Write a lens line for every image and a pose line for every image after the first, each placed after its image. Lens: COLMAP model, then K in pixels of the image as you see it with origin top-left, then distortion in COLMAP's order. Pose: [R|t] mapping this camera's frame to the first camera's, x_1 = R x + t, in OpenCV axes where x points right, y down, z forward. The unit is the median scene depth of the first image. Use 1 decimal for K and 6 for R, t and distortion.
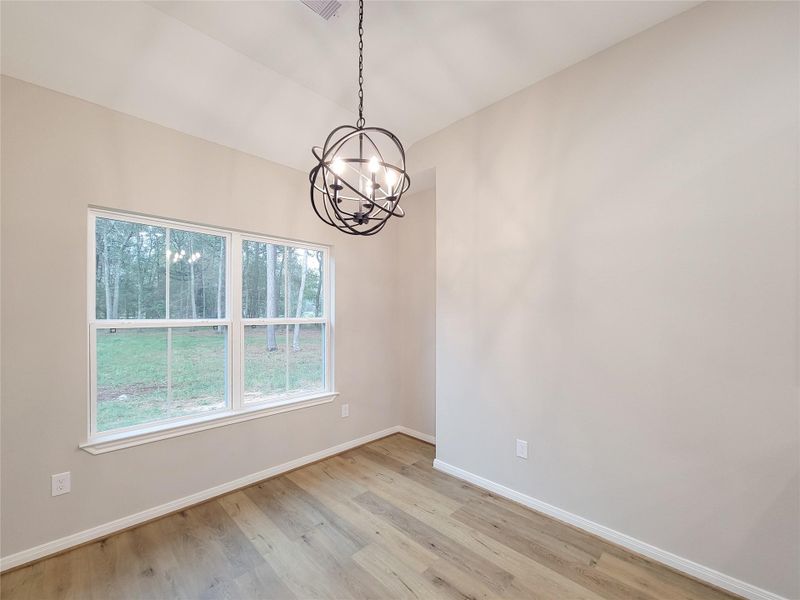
lens RADIAL K [[328.2, 0, 393.1], [0, 328.2, 314.9], [0, 0, 1]] dist [0.008688, -0.004400]
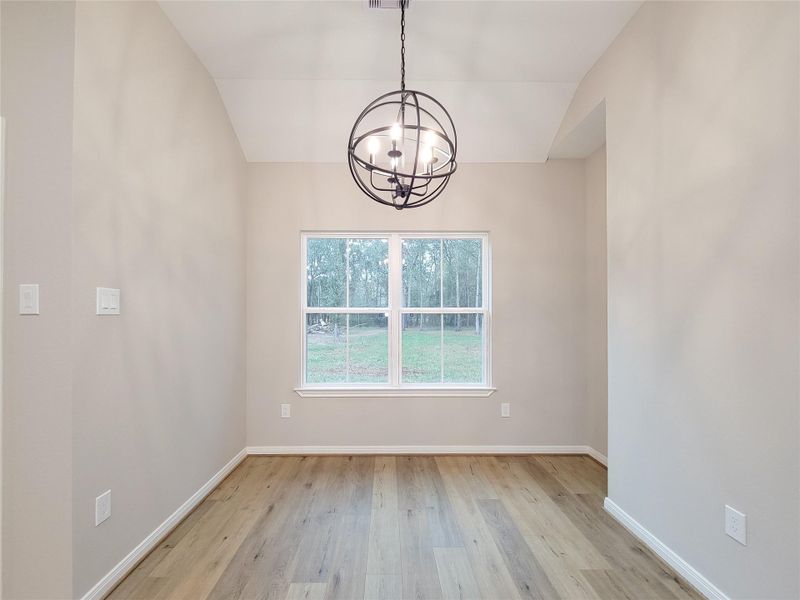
lens RADIAL K [[328.2, 0, 397.9], [0, 328.2, 312.7], [0, 0, 1]] dist [0.008688, -0.004400]
pose [[0.725034, -0.008039, -0.688666, 0.349893], [-0.005581, 0.999830, -0.017546, 0.053599], [0.688690, 0.016565, 0.724867, 0.171909]]
